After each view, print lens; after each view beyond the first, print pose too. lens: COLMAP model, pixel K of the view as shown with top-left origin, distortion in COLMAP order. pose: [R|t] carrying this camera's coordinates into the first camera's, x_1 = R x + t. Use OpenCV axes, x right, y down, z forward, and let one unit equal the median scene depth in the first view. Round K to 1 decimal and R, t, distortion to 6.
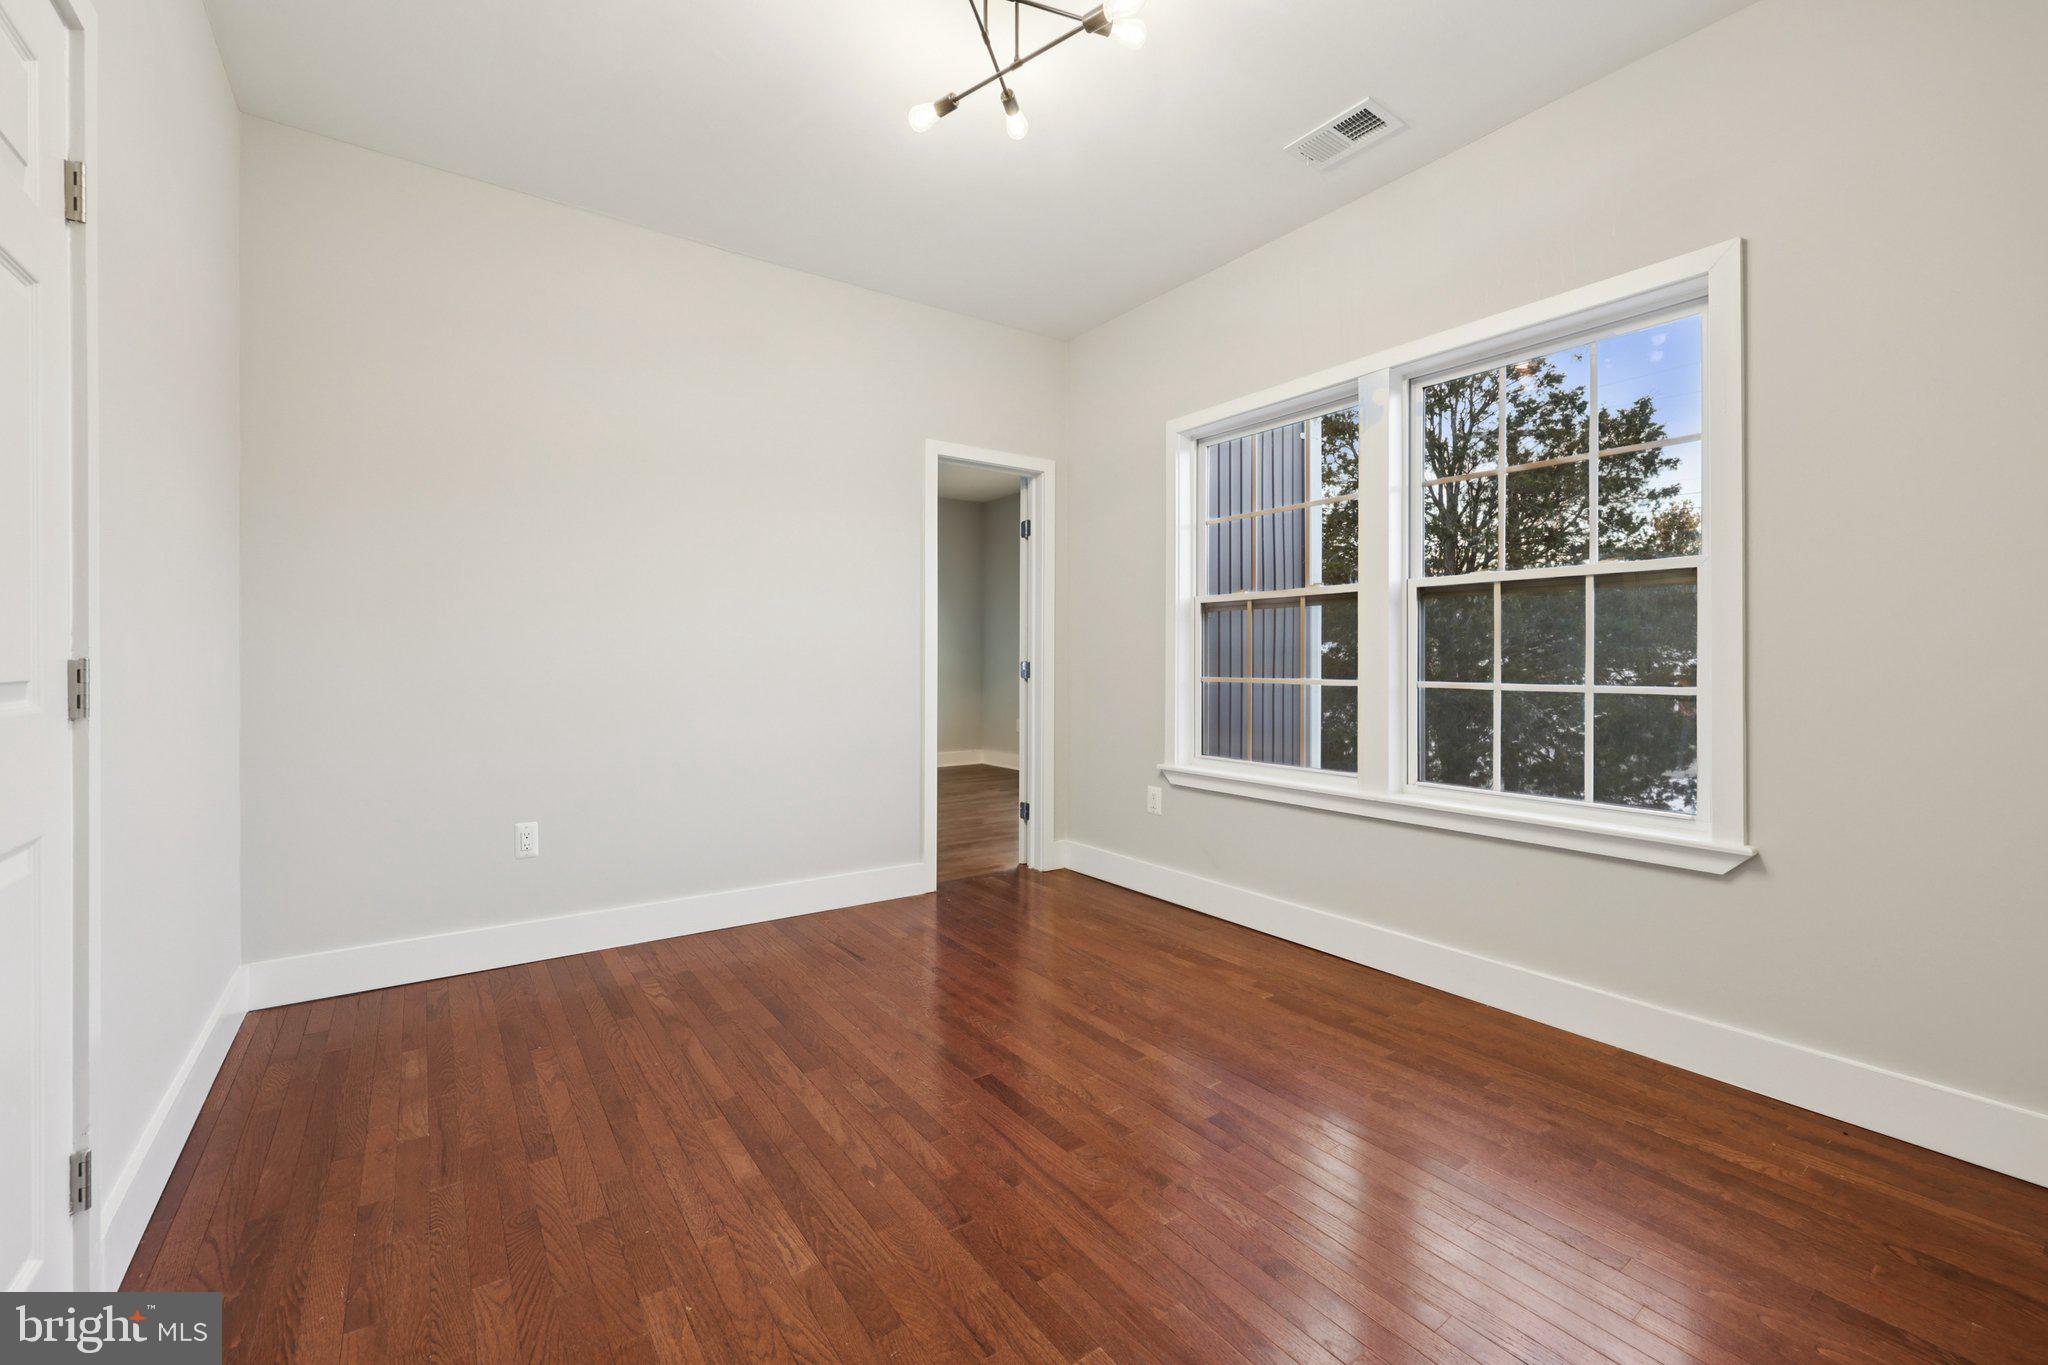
lens RADIAL K [[782.4, 0, 1024.9], [0, 782.4, 669.5], [0, 0, 1]] dist [-0.001005, -0.000031]
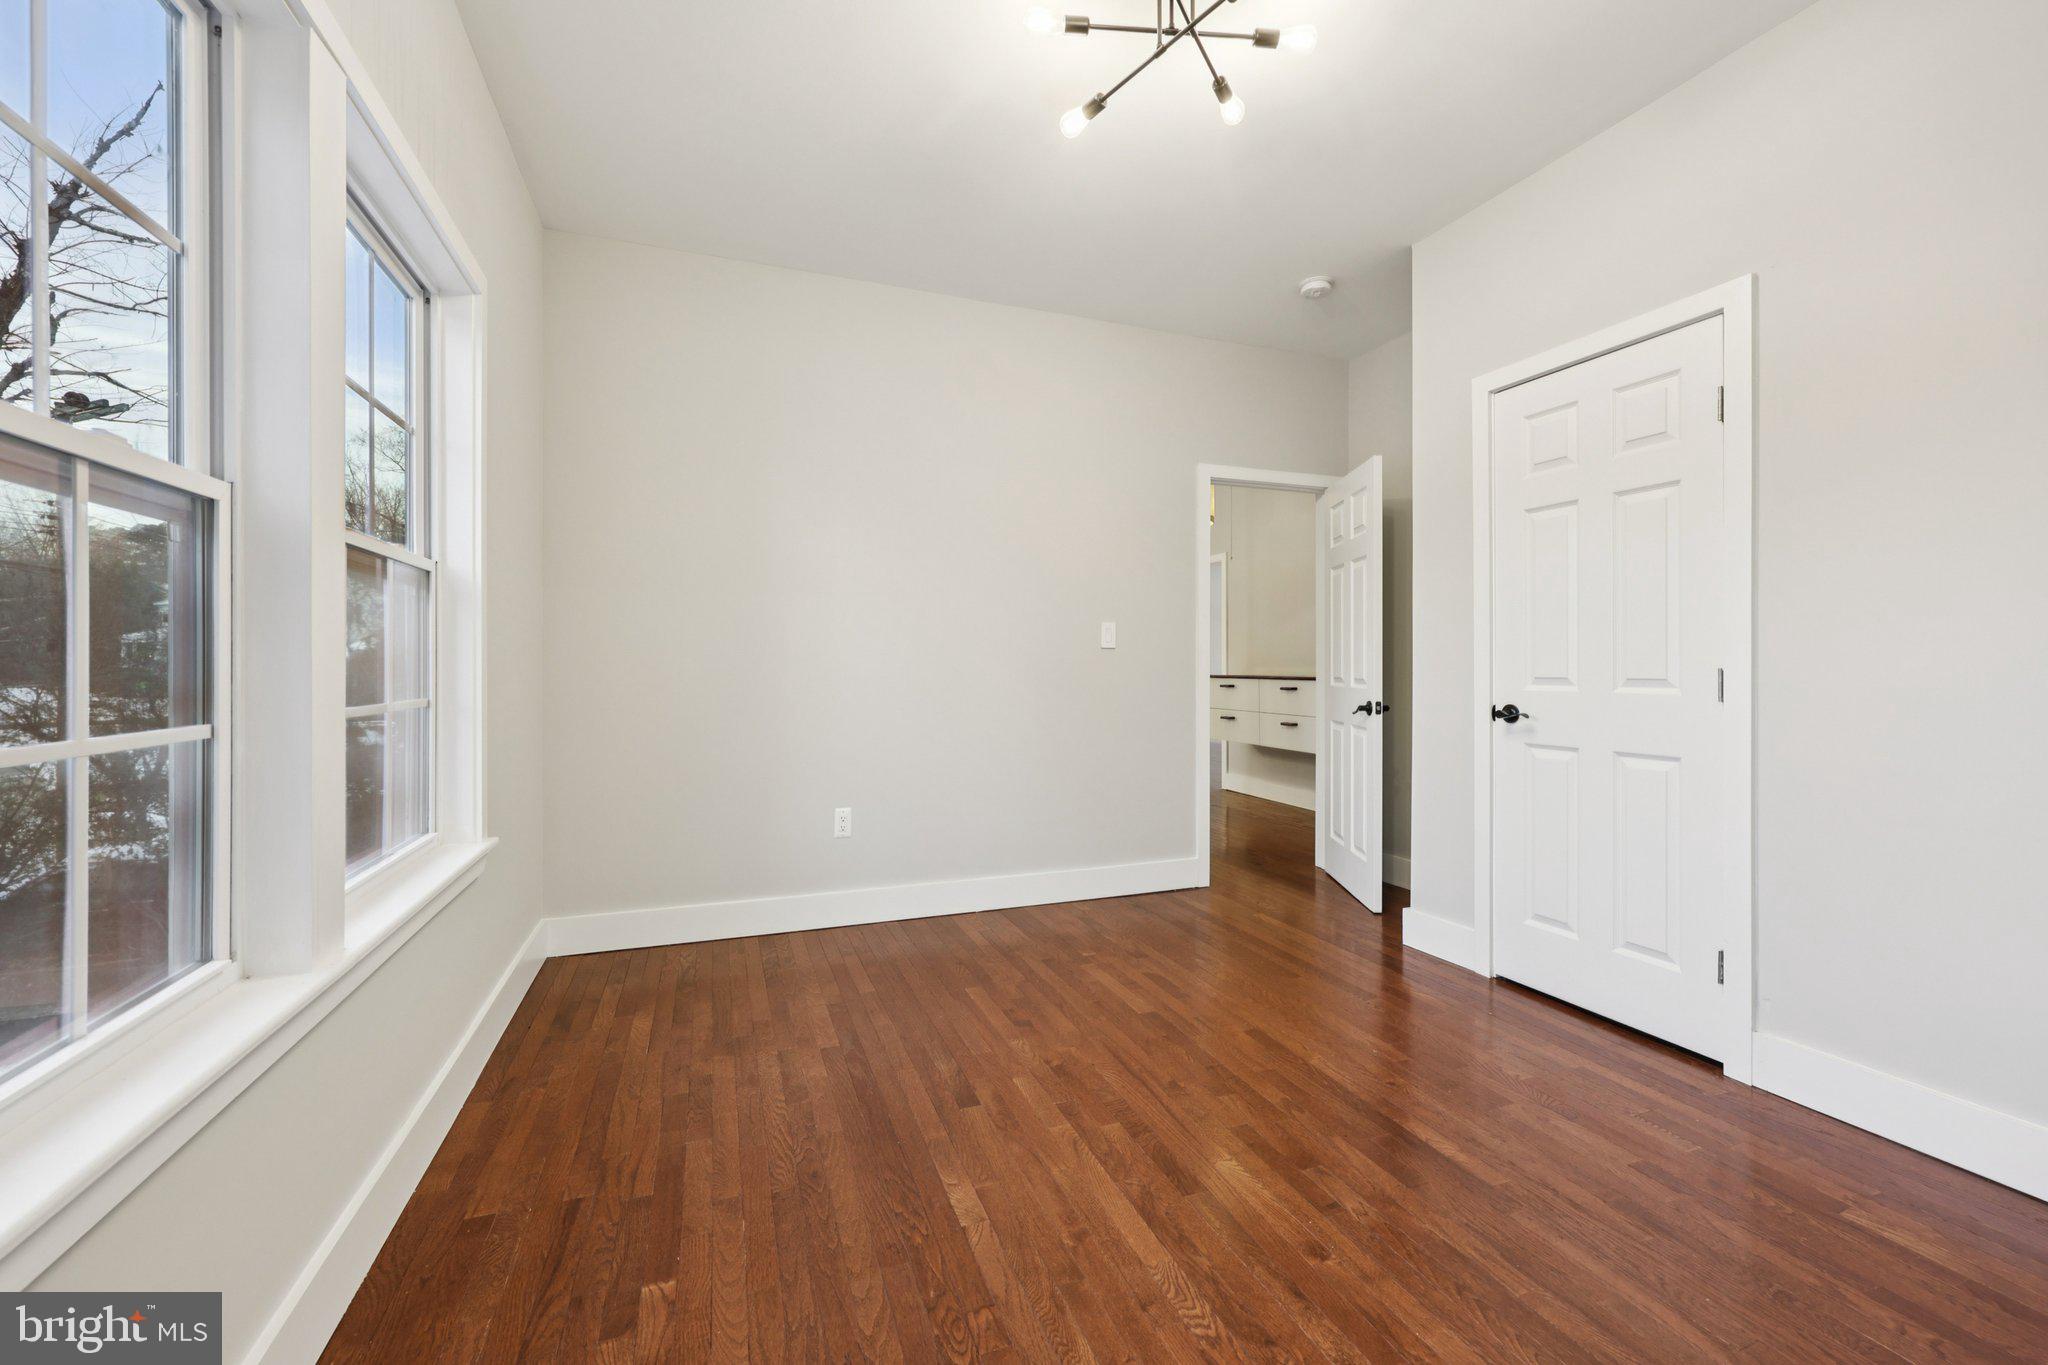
lens RADIAL K [[826.4, 0, 1024.7], [0, 826.4, 666.0], [0, 0, 1]] dist [0.002695, -0.000896]
pose [[-0.962403, -0.004860, 0.271583, -0.122758], [-0.001055, 0.999899, 0.014154, -0.032931], [-0.271624, 0.013335, -0.962311, 2.002193]]
